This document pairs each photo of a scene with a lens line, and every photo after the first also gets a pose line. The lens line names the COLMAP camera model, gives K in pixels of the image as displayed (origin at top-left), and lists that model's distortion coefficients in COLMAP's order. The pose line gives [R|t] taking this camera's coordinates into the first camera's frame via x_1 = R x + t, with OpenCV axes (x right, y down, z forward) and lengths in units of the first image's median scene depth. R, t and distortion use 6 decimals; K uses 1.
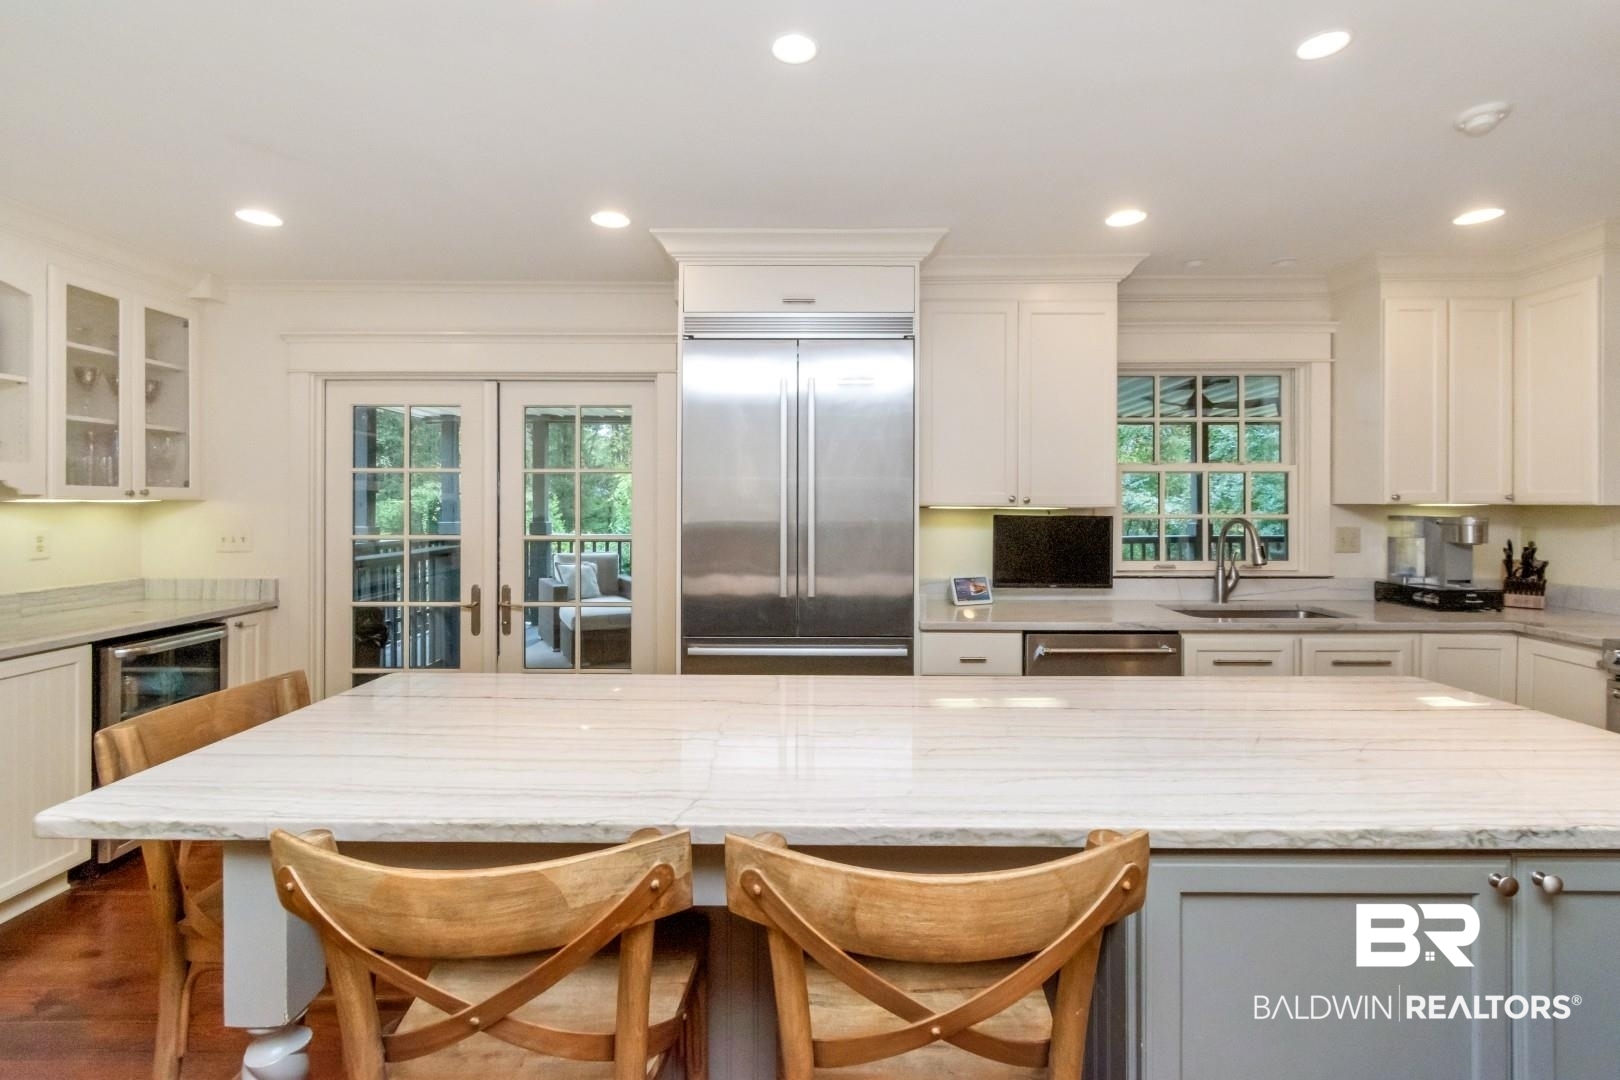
lens RADIAL K [[733.0, 0, 802.3], [0, 733.0, 515.4], [0, 0, 1]] dist [-0.000550, -0.000288]
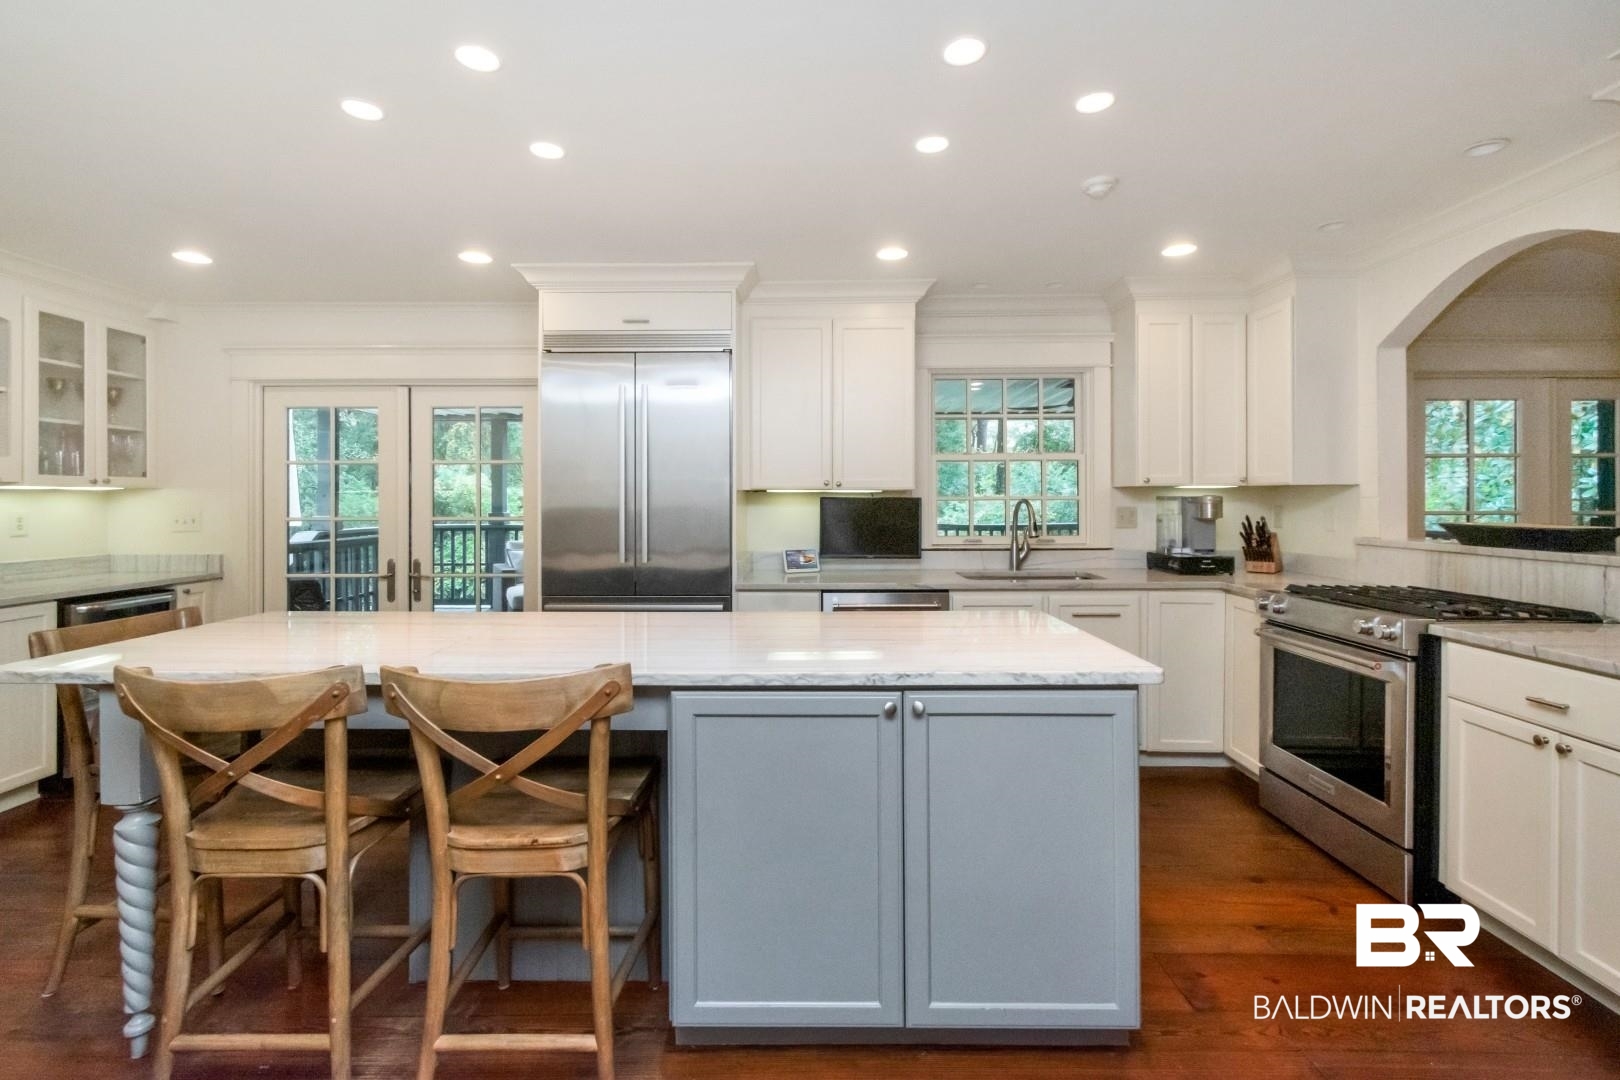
lens RADIAL K [[733.3, 0, 806.5], [0, 733.3, 509.9], [0, 0, 1]] dist [0.000486, -0.000574]
pose [[0.999979, -0.004442, -0.004660, 0.254703], [0.004431, 0.999987, -0.002432, 0.023802], [0.004670, 0.002412, 0.999986, -0.198095]]
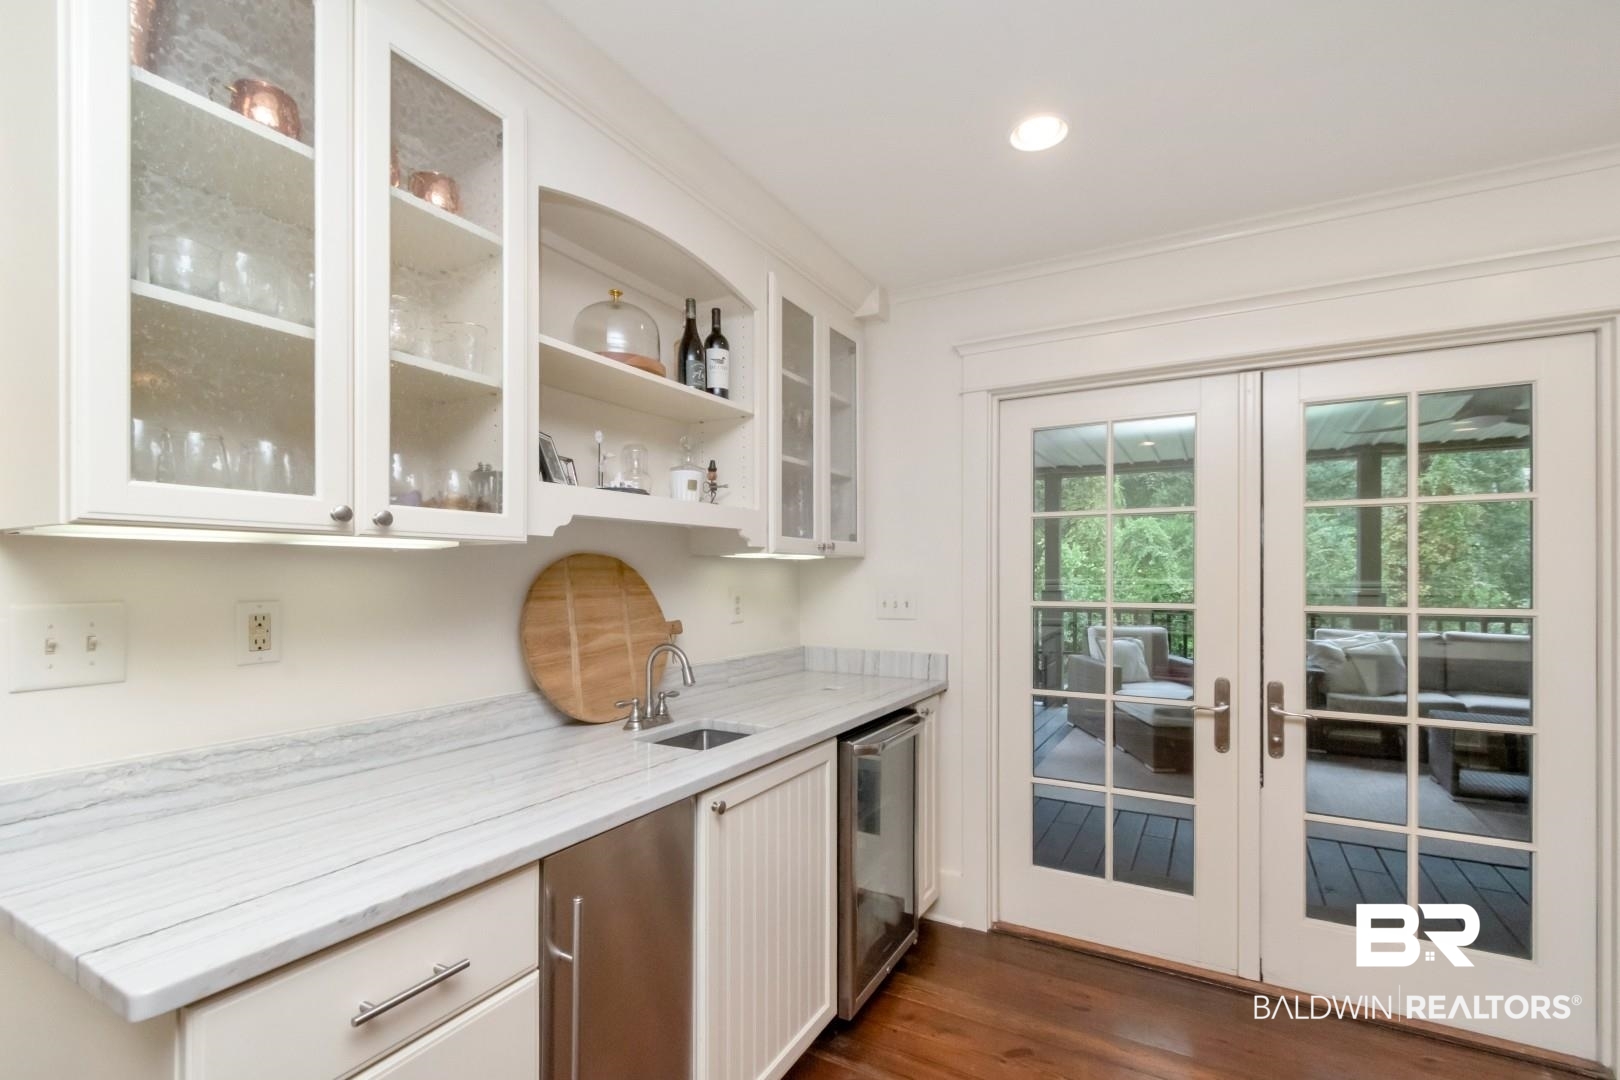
lens RADIAL K [[720.4, 0, 806.4], [0, 720.4, 582.1], [0, 0, 1]] dist [0.001569, 0.000091]
pose [[0.870561, 0.002039, -0.492056, -0.503246], [-0.004335, 0.999984, -0.003527, 0.012539], [0.492041, 0.005204, 0.870557, 0.262804]]
